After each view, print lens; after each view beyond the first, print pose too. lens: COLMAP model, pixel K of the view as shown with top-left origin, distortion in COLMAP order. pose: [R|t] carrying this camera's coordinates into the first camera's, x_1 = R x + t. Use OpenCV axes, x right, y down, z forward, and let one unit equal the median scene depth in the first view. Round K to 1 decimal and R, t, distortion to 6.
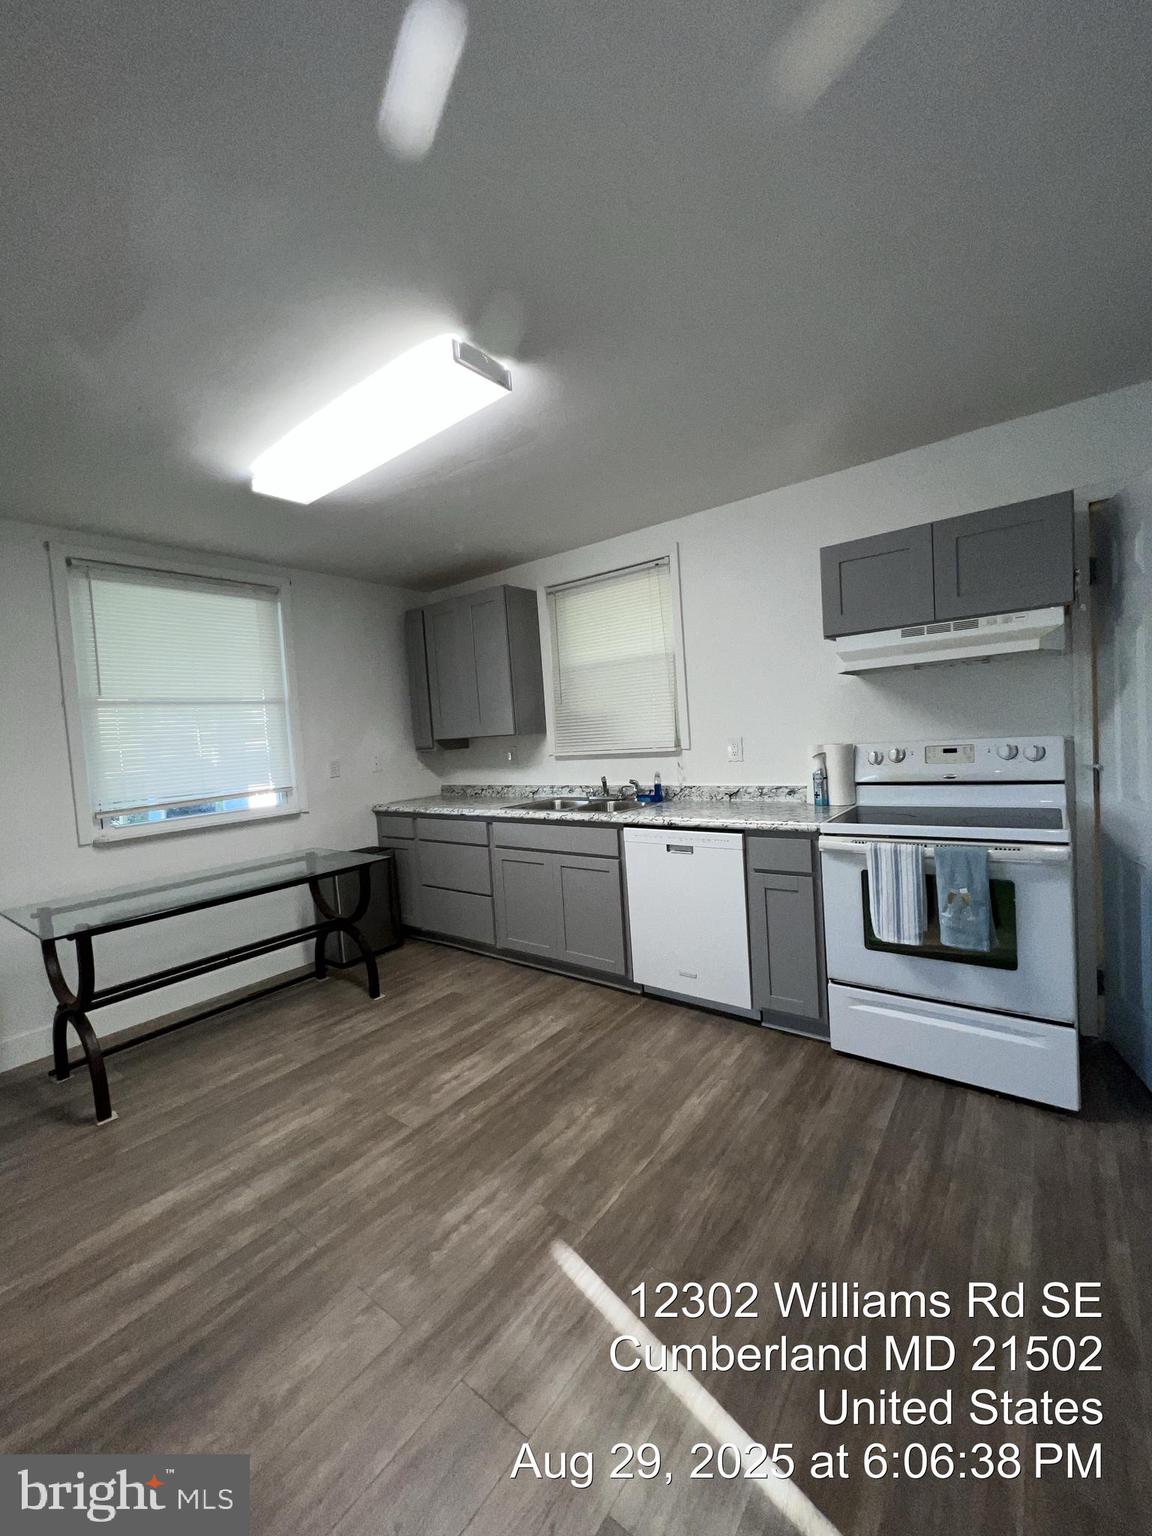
lens RADIAL K [[613.2, 0, 579.4], [0, 613.2, 765.5], [0, 0, 1]] dist [-0.002304, 0.000033]
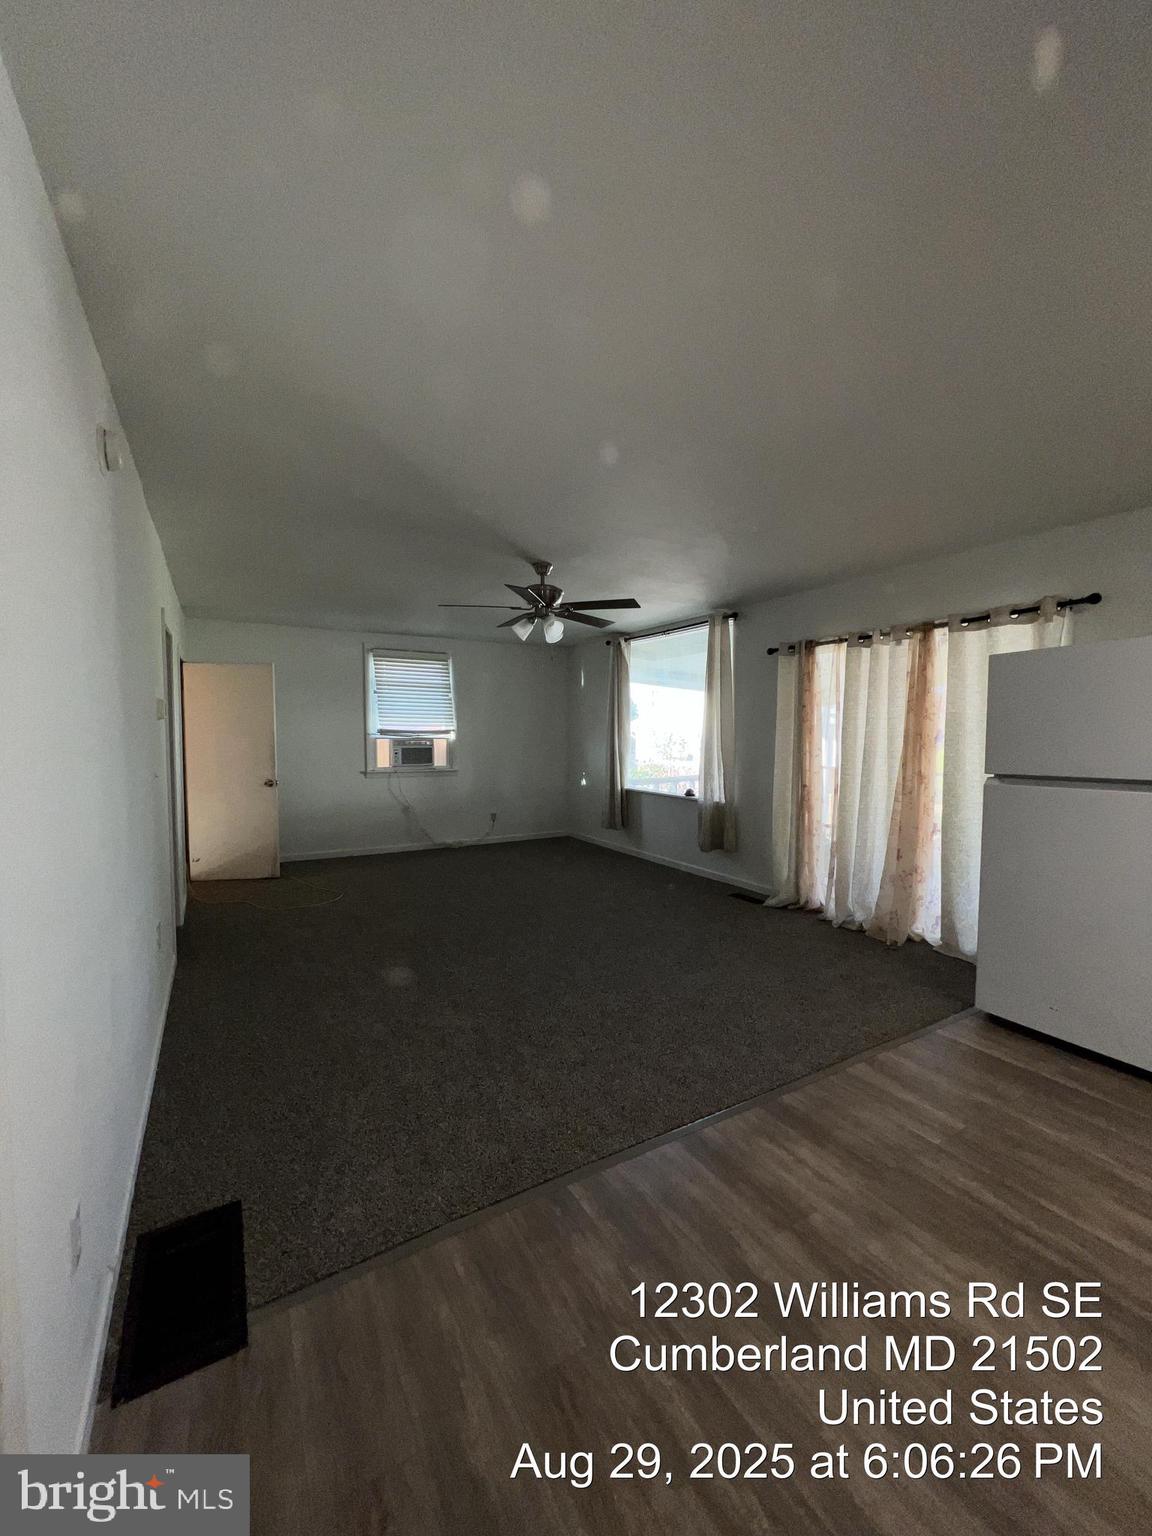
lens RADIAL K [[613.2, 0, 579.6], [0, 613.2, 767.6], [0, 0, 1]] dist [-0.002304, 0.000033]
pose [[-0.383771, 0.111862, -0.916628, 0.316603], [-0.023967, 0.991095, 0.130984, -0.038688], [0.923117, 0.072237, -0.377673, 0.266838]]
